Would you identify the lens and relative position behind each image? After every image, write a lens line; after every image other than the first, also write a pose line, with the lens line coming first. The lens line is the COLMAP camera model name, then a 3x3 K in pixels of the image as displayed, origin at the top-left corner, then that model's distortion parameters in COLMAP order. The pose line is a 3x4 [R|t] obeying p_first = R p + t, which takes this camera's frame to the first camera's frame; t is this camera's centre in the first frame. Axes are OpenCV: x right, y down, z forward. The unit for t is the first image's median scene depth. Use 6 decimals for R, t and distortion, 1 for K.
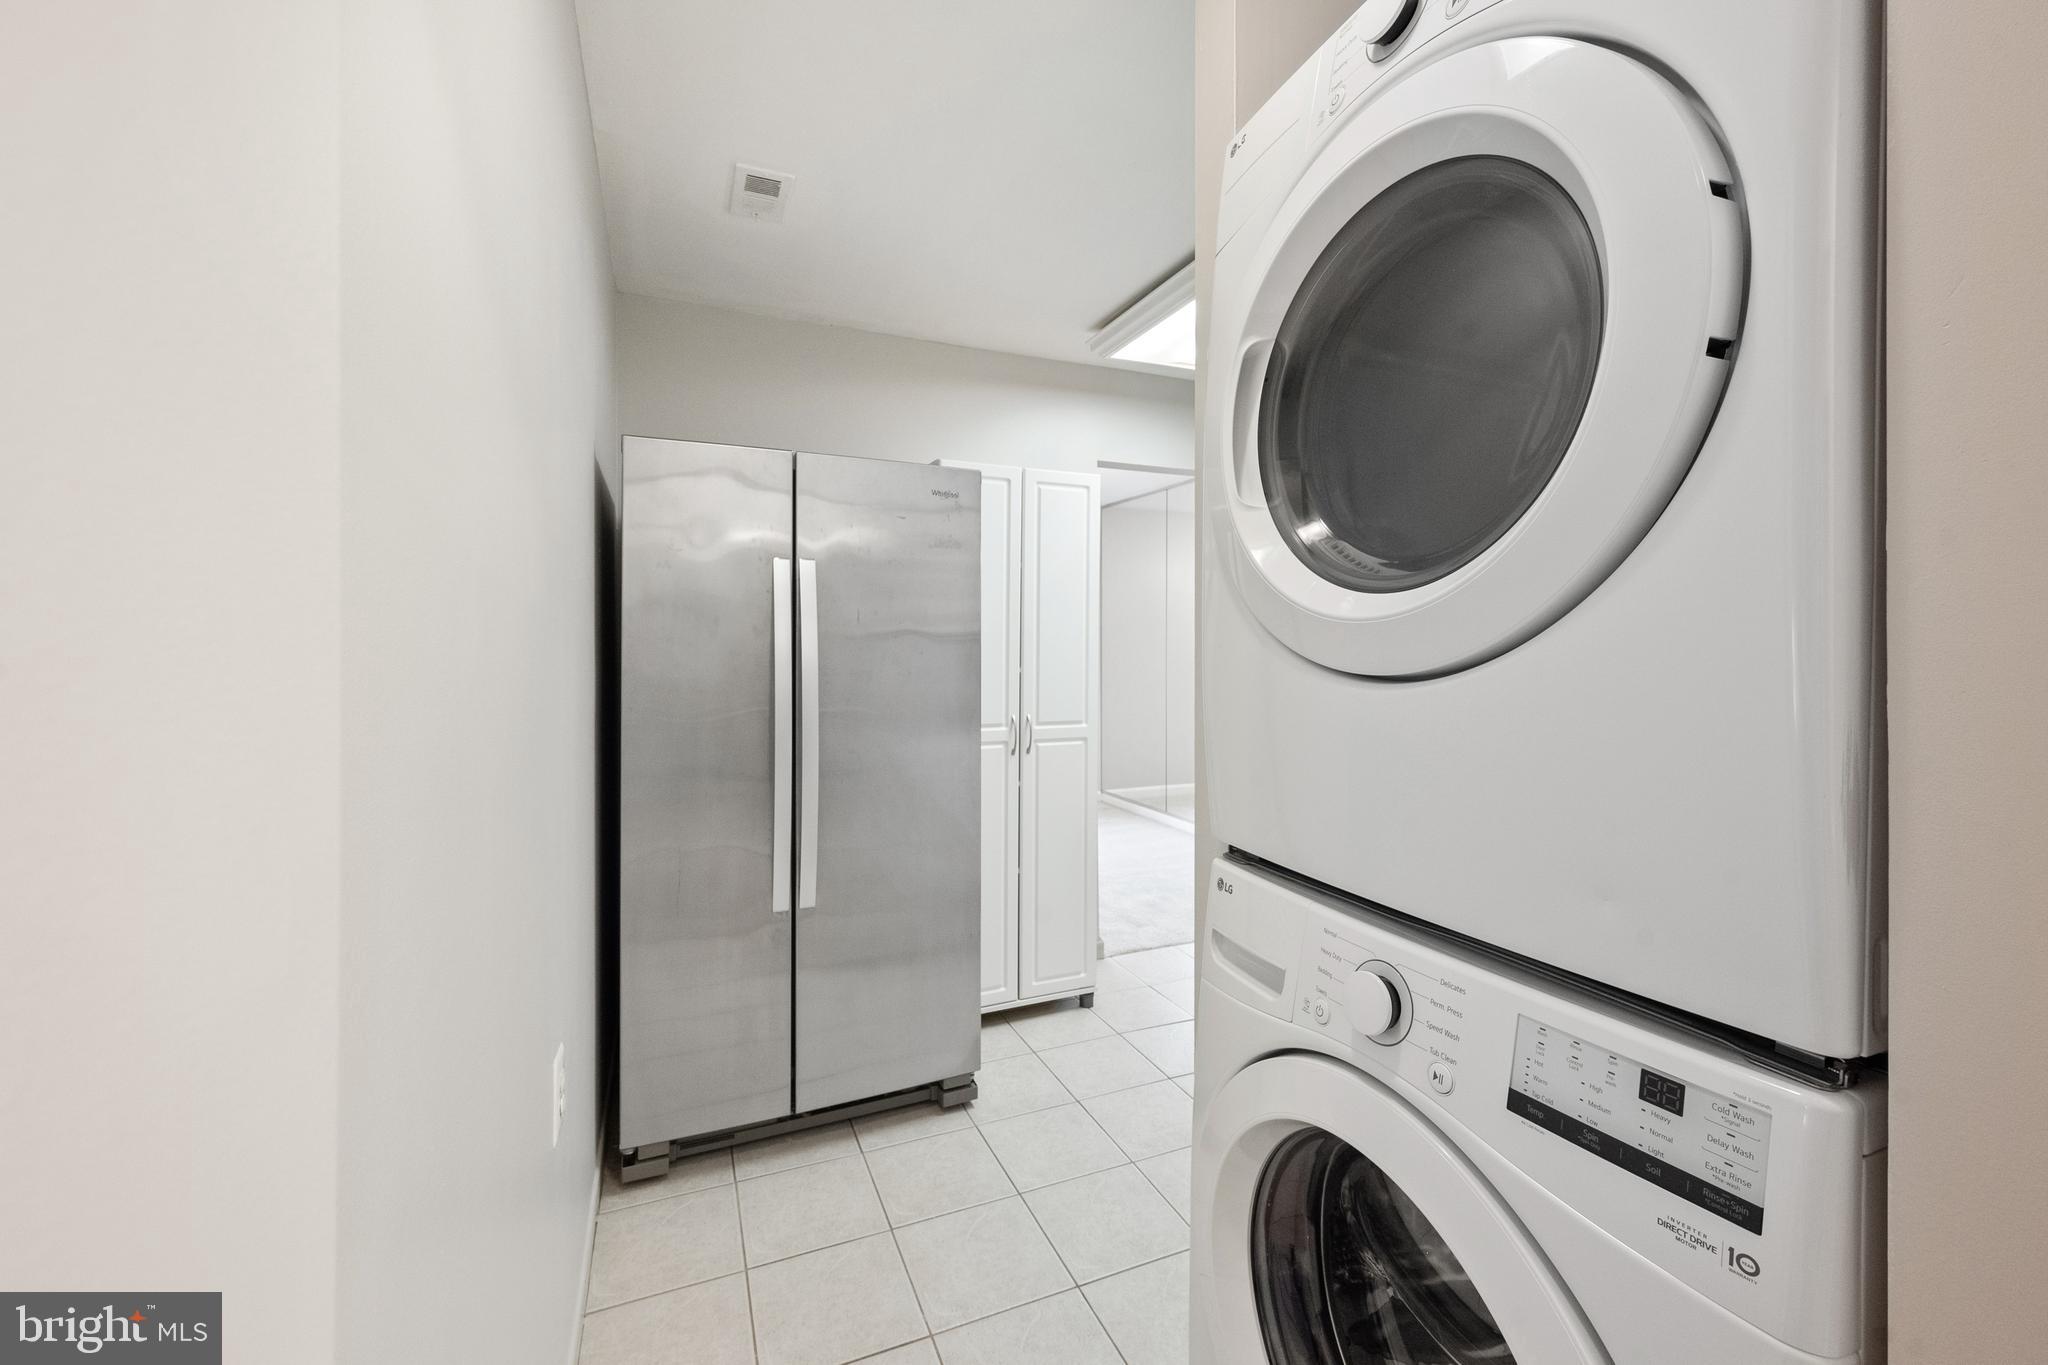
lens RADIAL K [[819.6, 0, 1025.5], [0, 819.6, 688.4], [0, 0, 1]] dist [-0.003851, 0.000177]
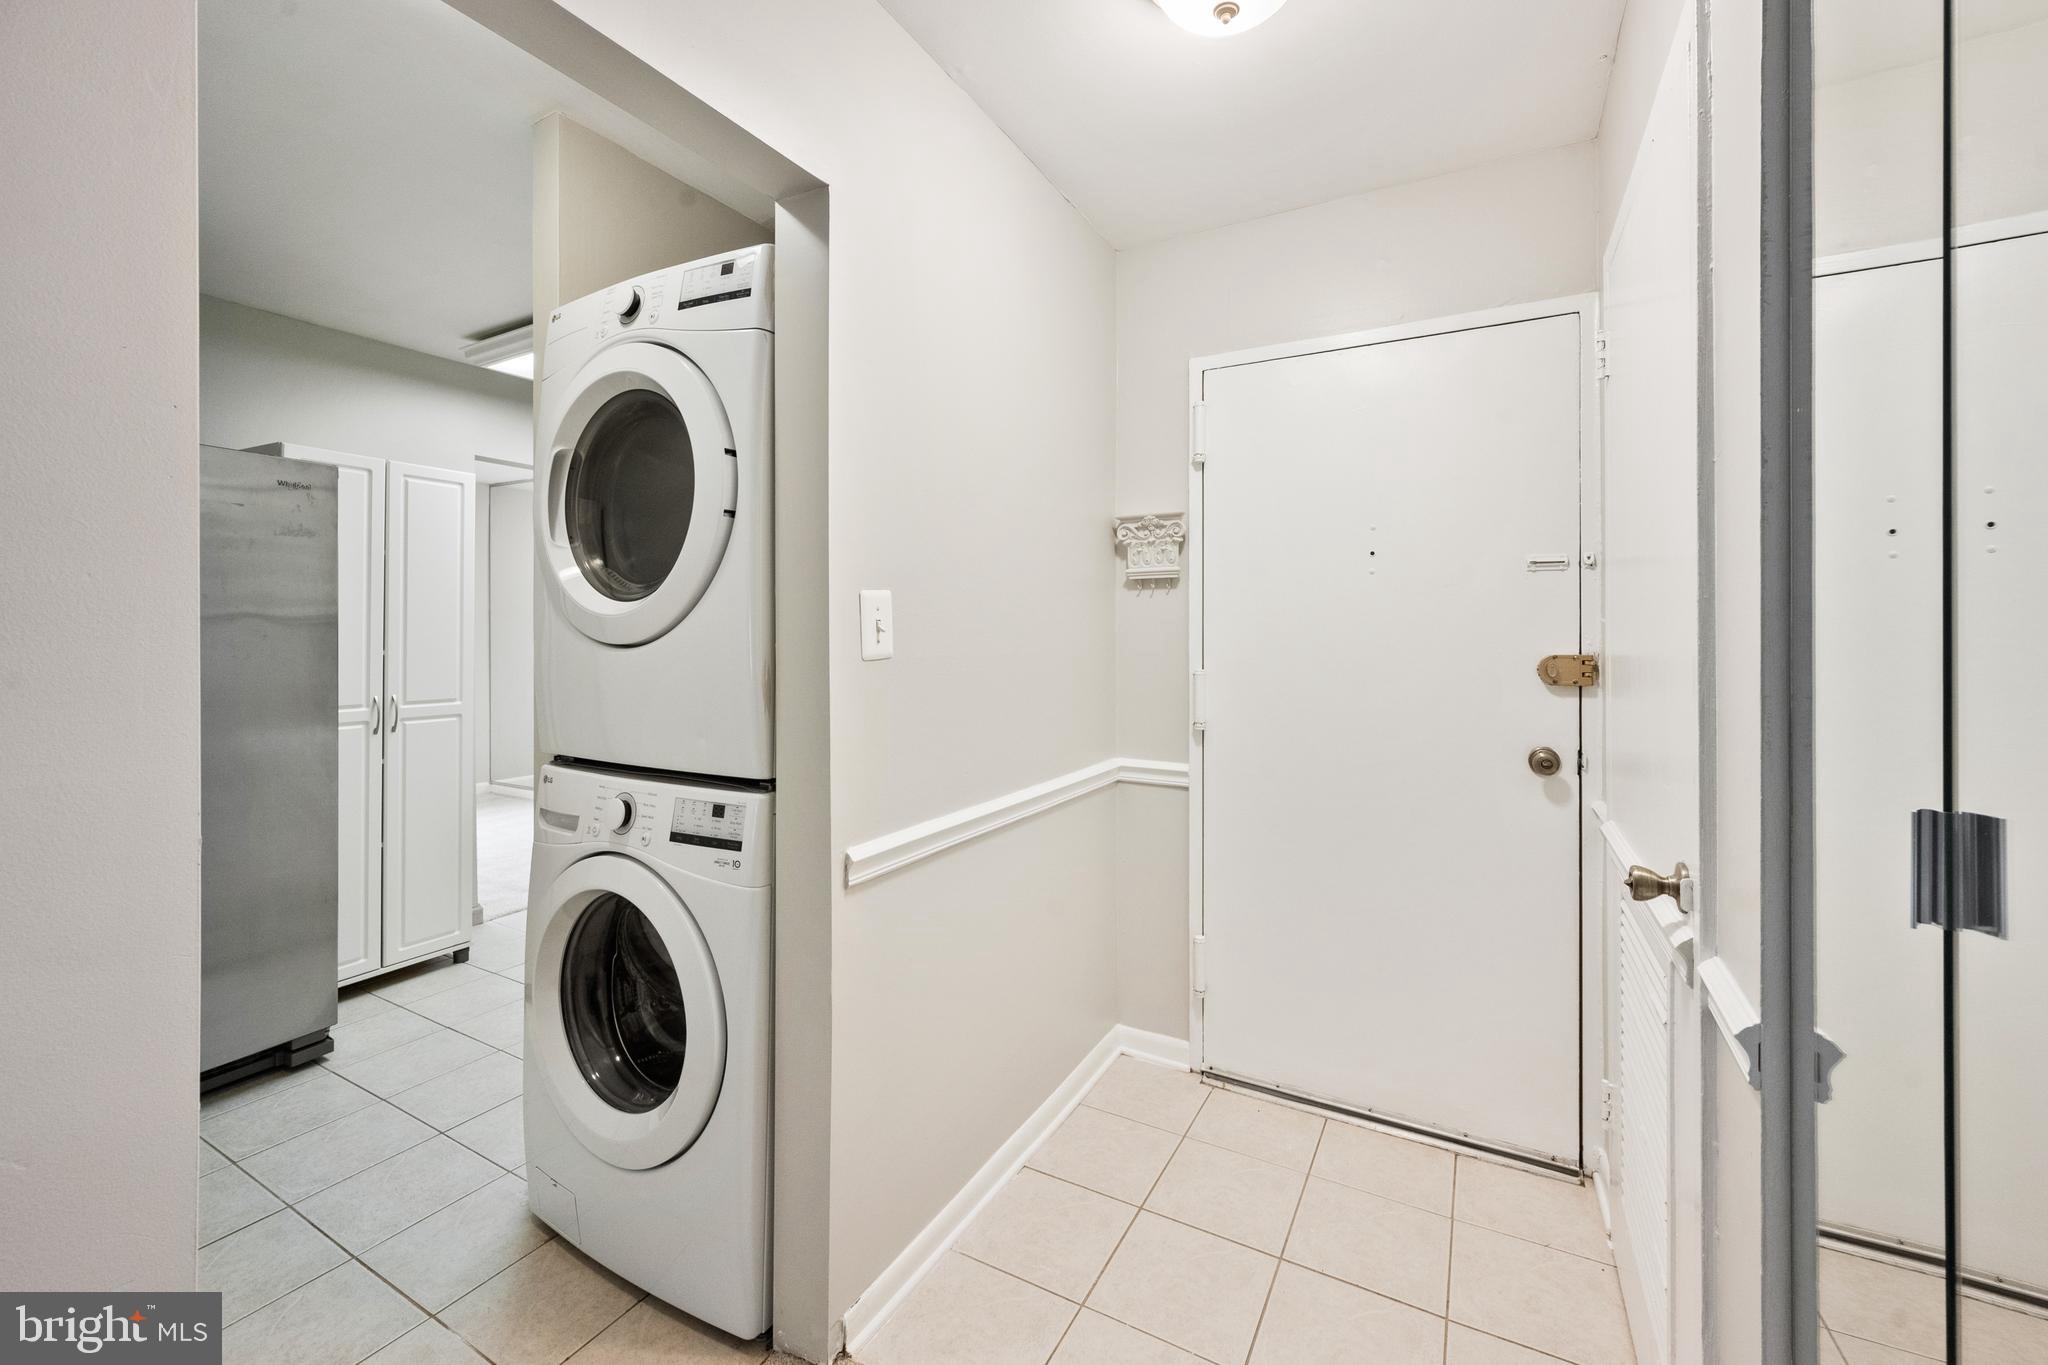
lens RADIAL K [[822.9, 0, 1020.0], [0, 822.9, 635.7], [0, 0, 1]] dist [0.000731, 0.000516]
pose [[0.794283, -0.000370, 0.607548, -0.000171], [0.028802, 0.998898, -0.037046, 0.024315], [-0.606865, 0.046924, 0.793419, -0.424255]]
